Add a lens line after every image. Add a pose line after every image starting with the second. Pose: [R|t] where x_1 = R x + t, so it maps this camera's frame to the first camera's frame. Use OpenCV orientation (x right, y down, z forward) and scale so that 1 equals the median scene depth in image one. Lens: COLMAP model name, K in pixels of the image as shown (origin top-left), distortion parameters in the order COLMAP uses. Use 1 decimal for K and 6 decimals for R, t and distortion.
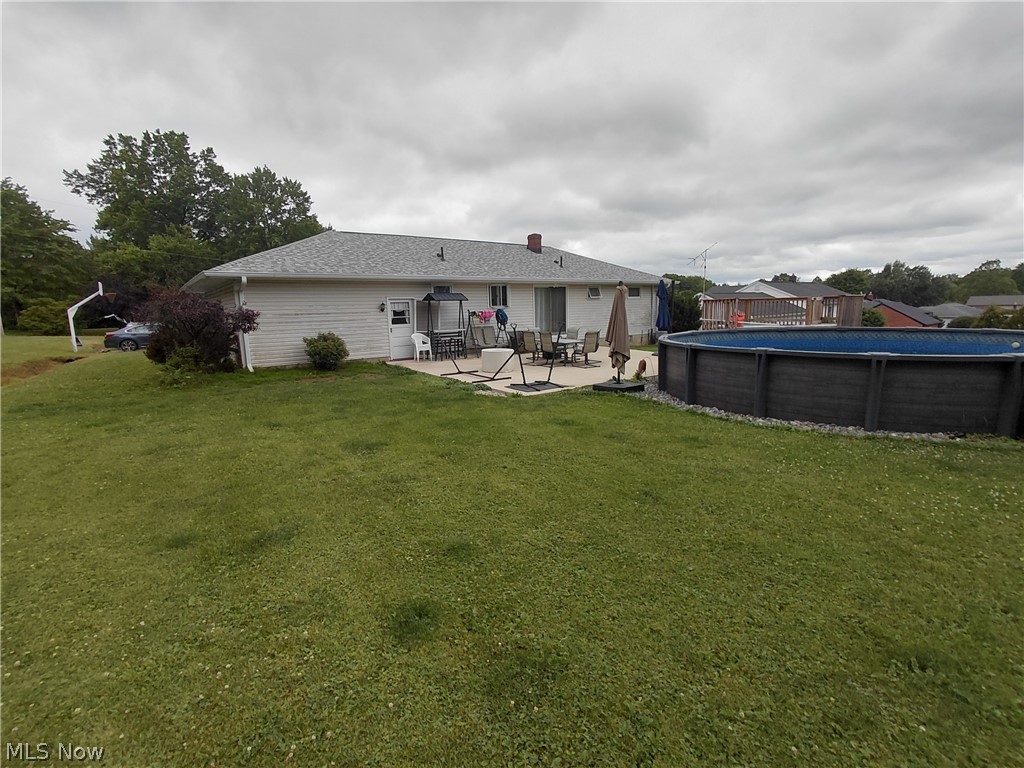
lens RADIAL K [[519.9, 0, 512.0], [0, 519.9, 384.0], [0, 0, 1]] dist [-0.001638, -0.000524]
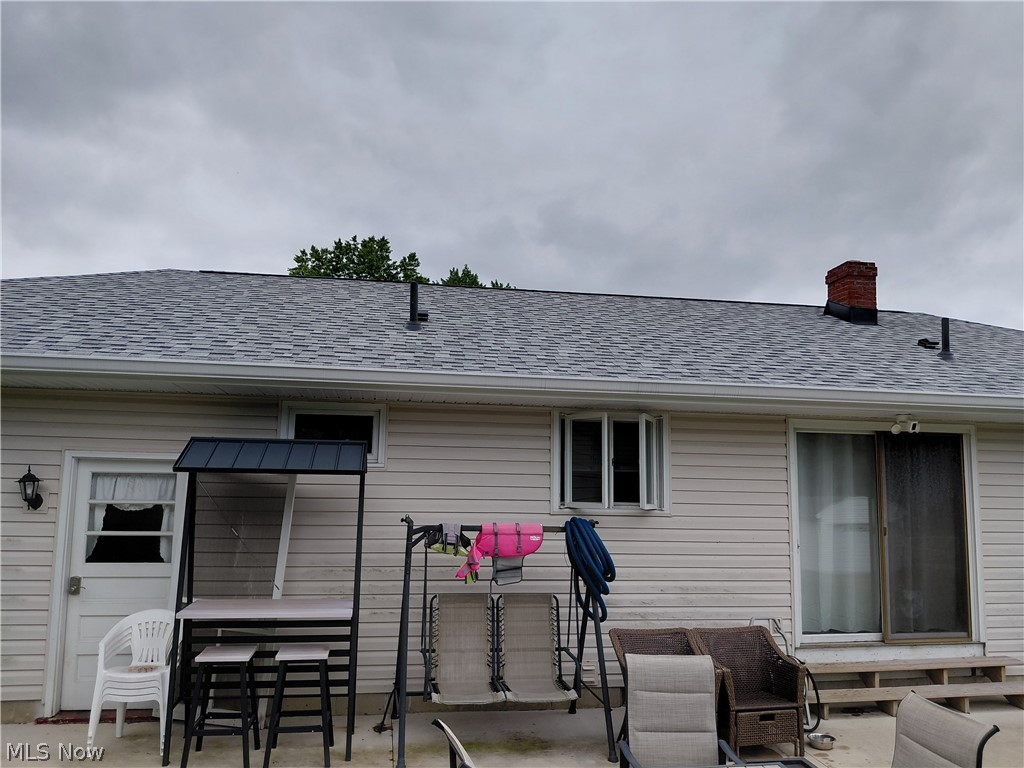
lens RADIAL K [[795.6, 0, 512.0], [0, 795.6, 384.0], [0, 0, 1]] dist [0.048119, -0.000508]
pose [[0.882527, -0.024635, -0.469615, 0.105336], [-0.106454, 0.962238, -0.250532, -0.106820], [0.458053, 0.271094, 0.846579, 0.659019]]
